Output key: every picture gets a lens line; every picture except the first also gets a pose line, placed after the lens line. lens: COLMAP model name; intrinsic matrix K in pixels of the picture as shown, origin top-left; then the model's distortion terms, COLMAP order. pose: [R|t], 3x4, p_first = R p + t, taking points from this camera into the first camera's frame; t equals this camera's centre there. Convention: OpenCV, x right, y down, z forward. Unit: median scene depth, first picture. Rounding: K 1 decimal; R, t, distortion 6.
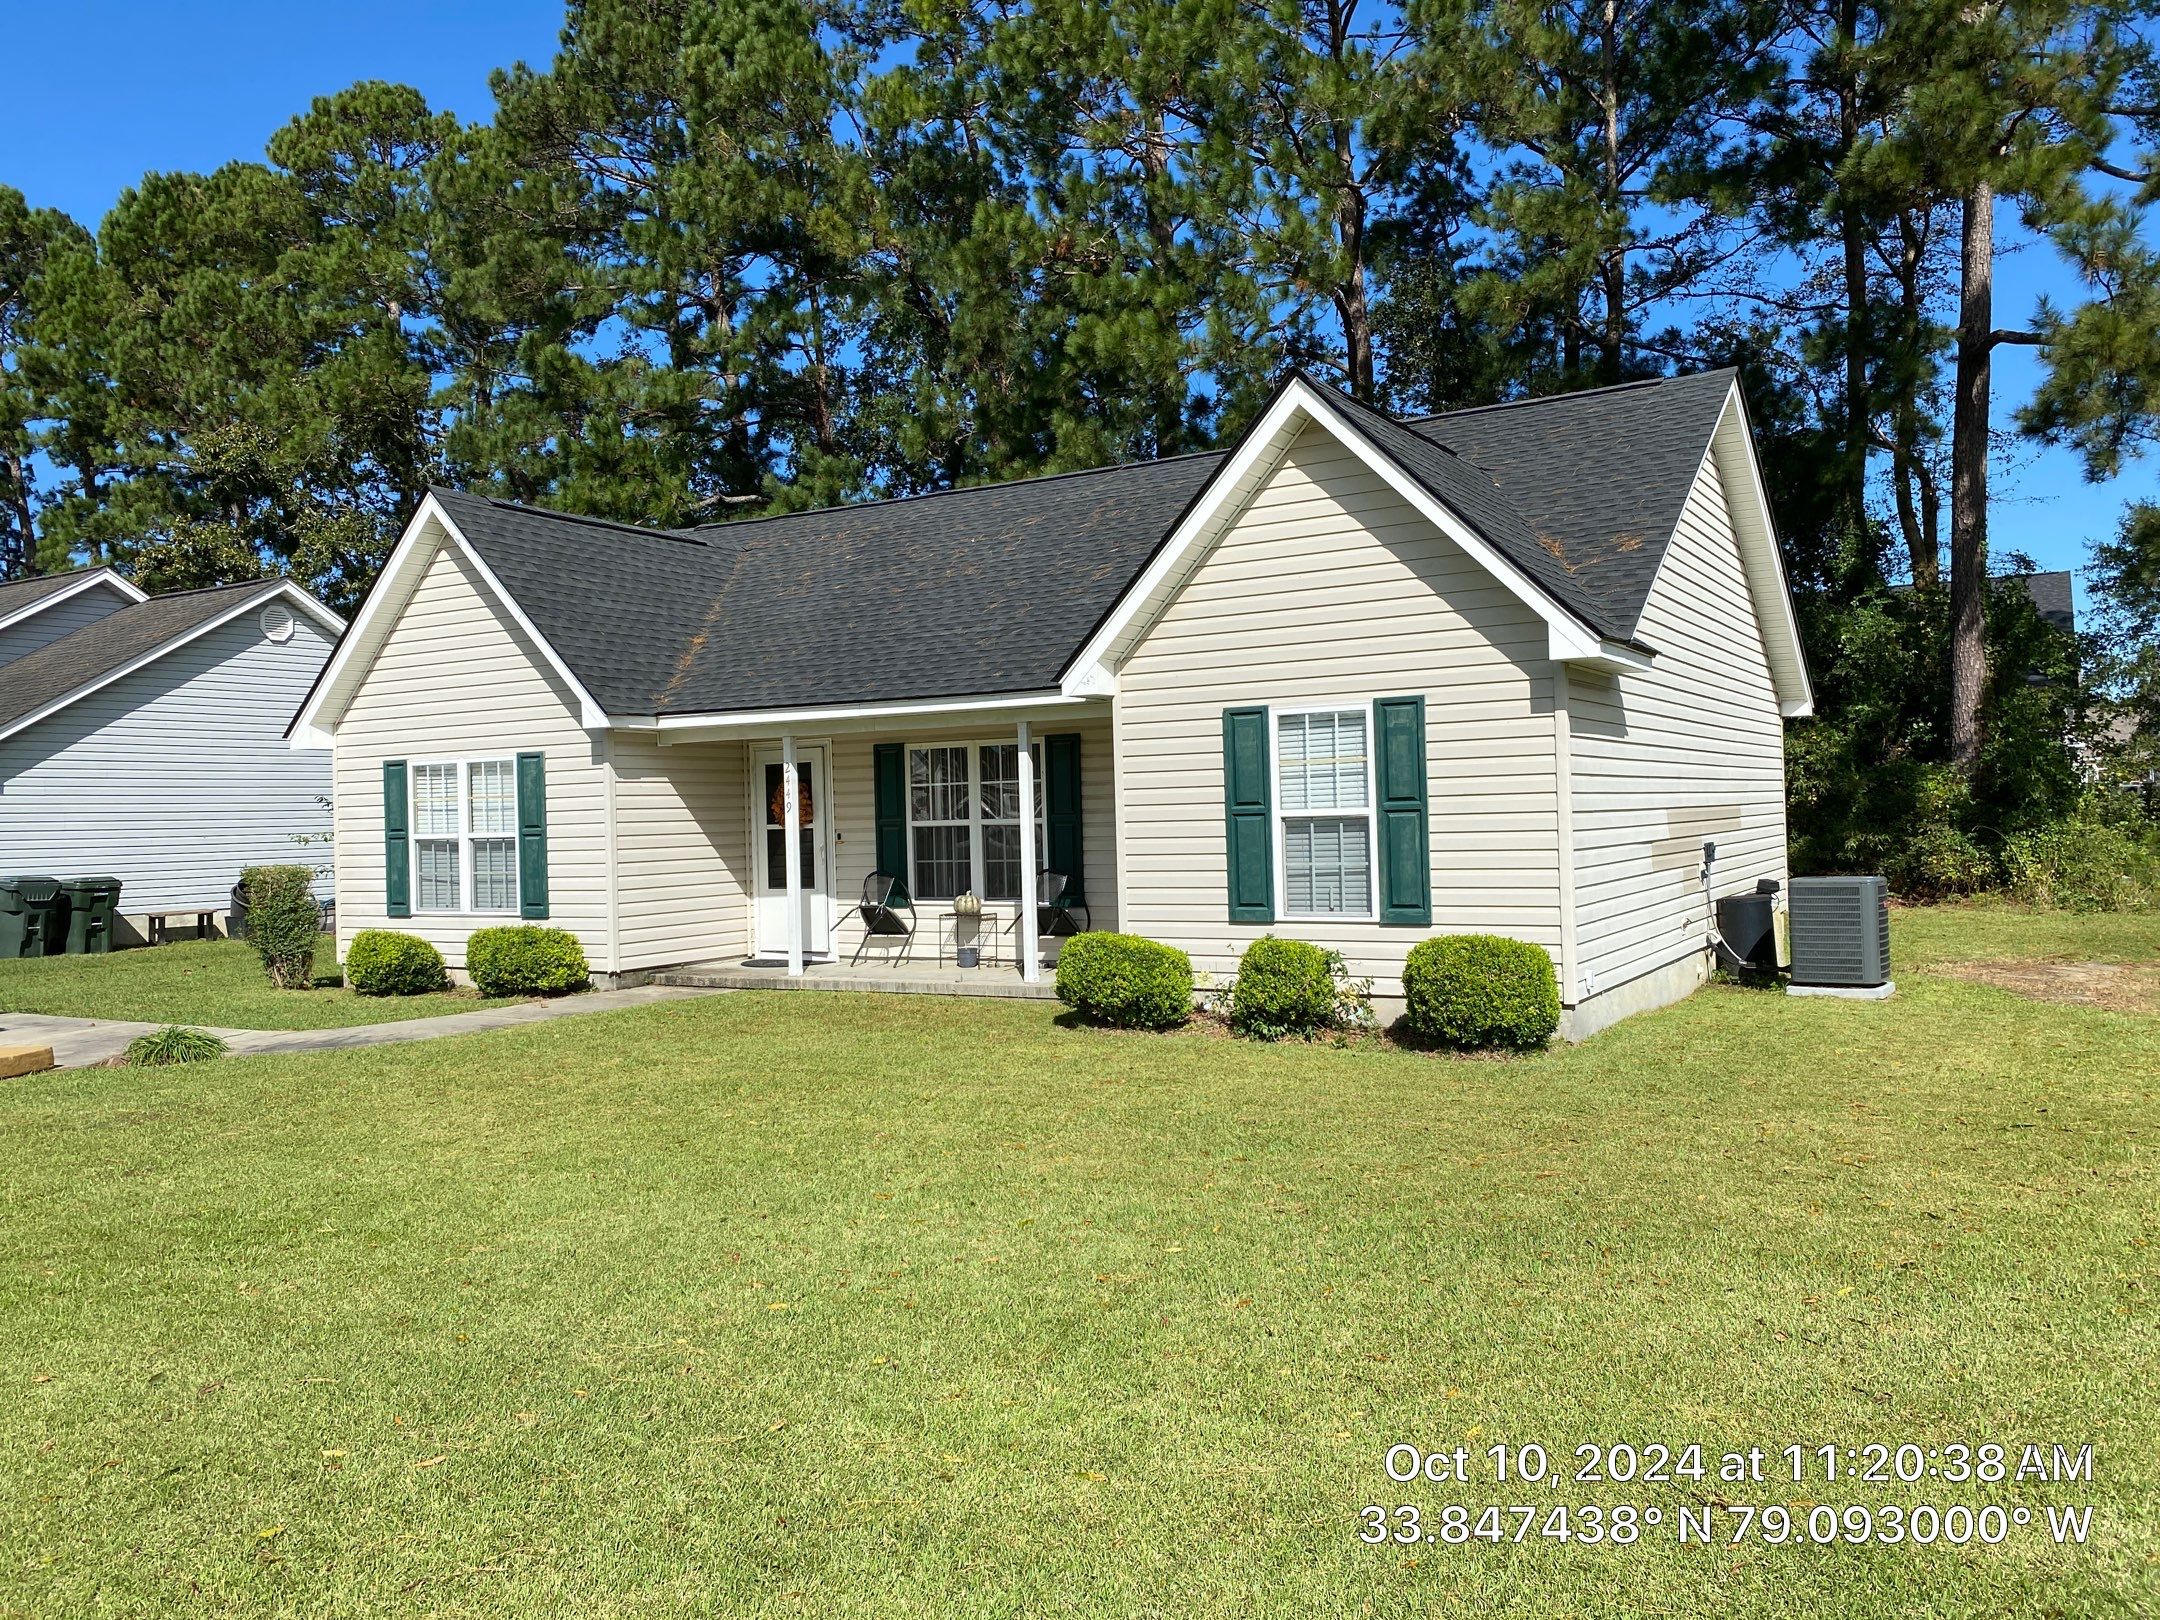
lens RADIAL K [[1690.2, 0, 1087.8], [0, 1690.2, 806.1], [0, 0, 1]] dist [0.024684, -0.029792]
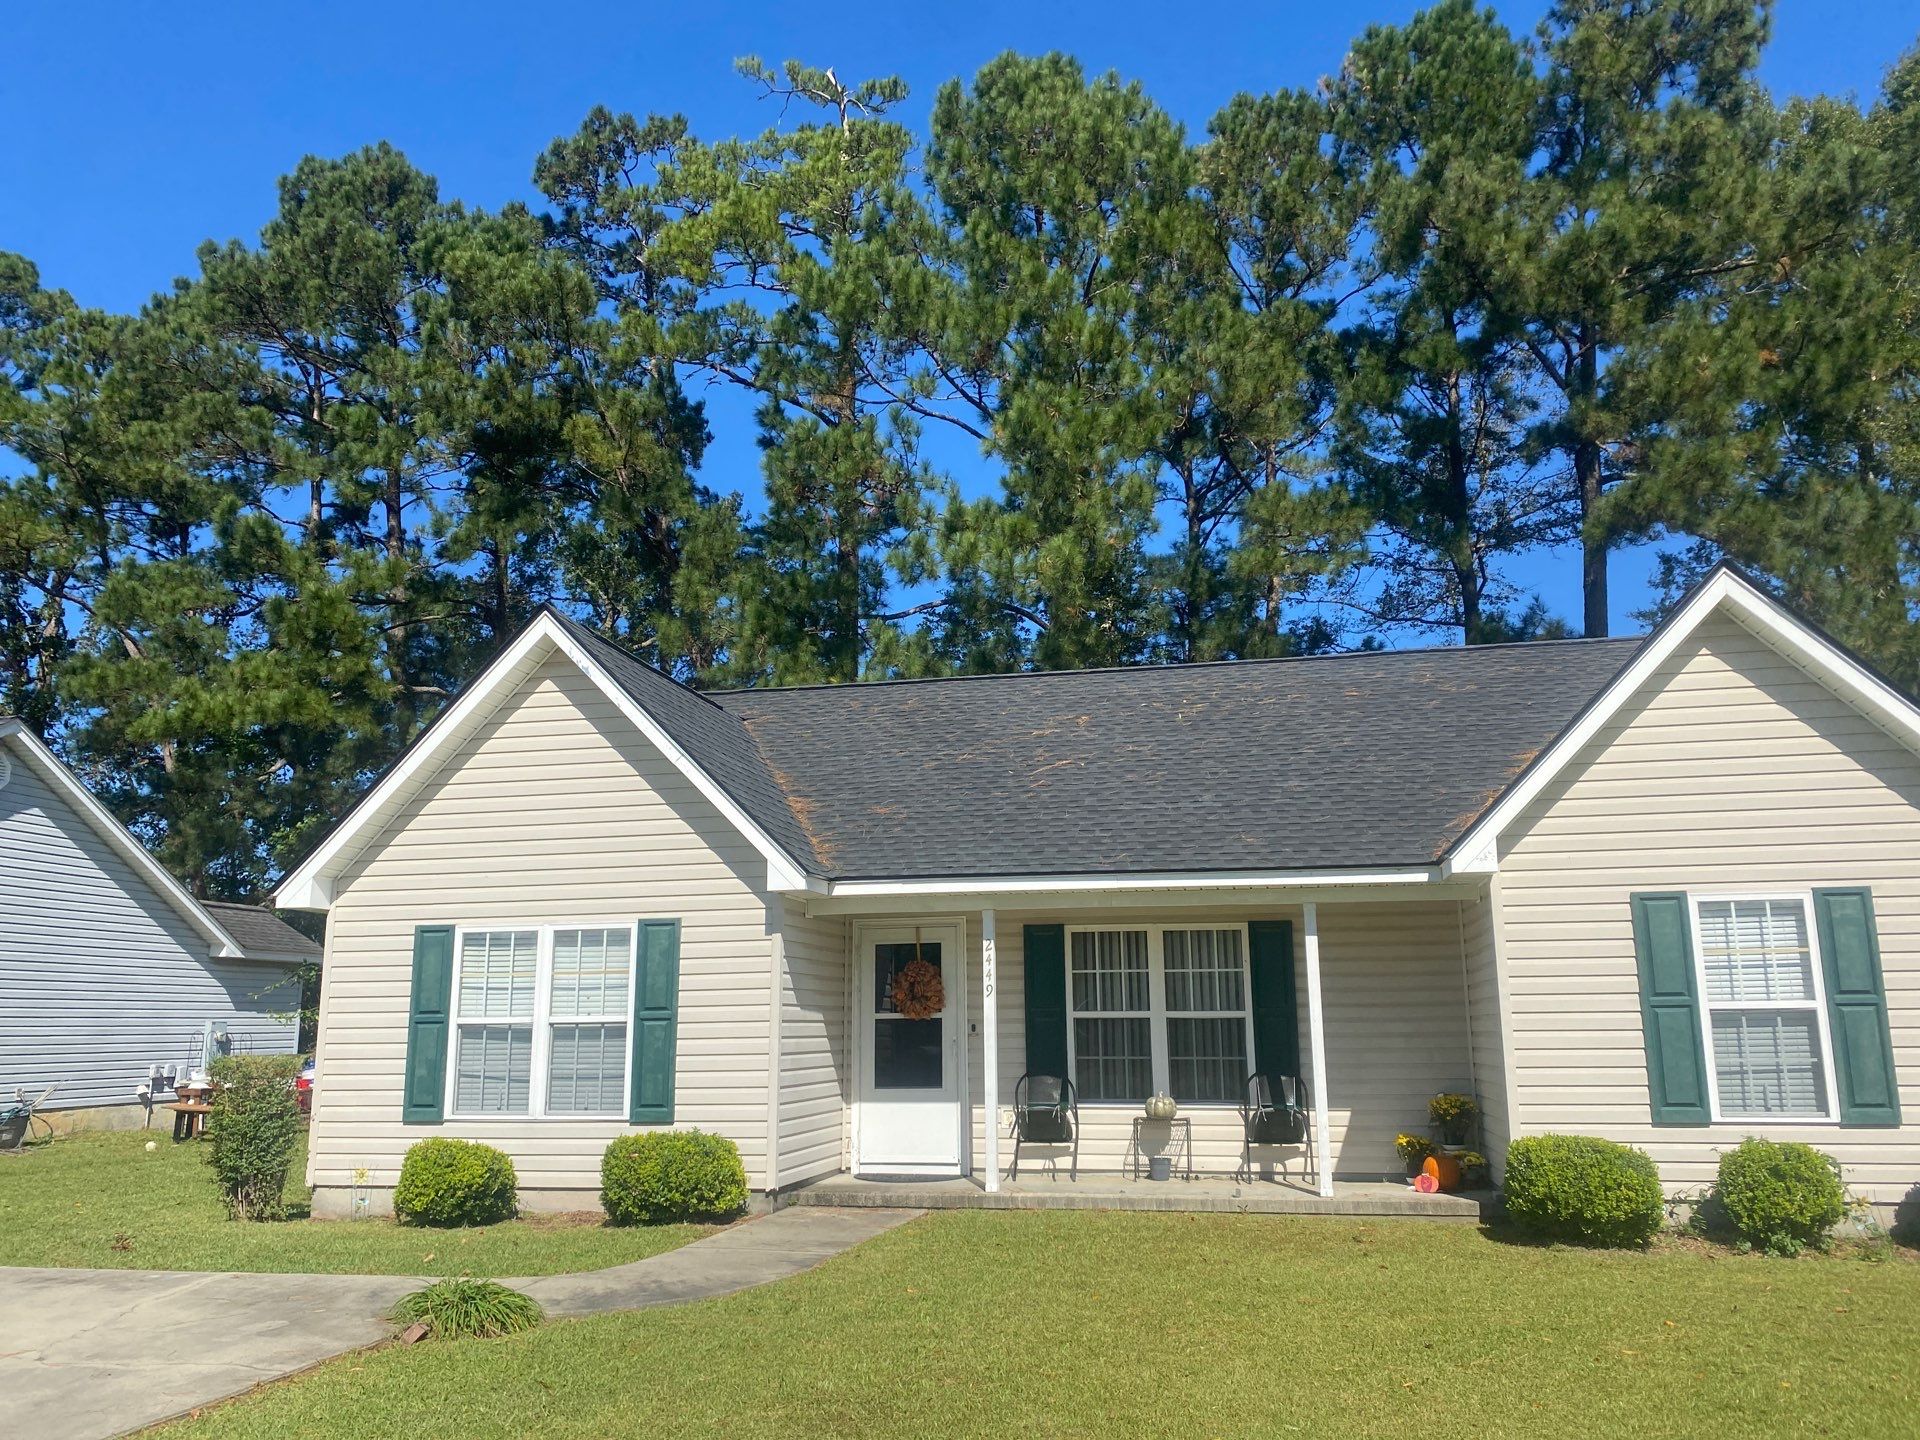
lens RADIAL K [[1502.4, 0, 957.5], [0, 1502.4, 699.4], [0, 0, 1]] dist [0.024684, -0.029792]
pose [[0.948067, 0.084860, 0.306542, -0.432177], [-0.017728, 0.976353, -0.215454, 0.020410], [-0.317577, 0.198831, 0.927152, 0.237425]]
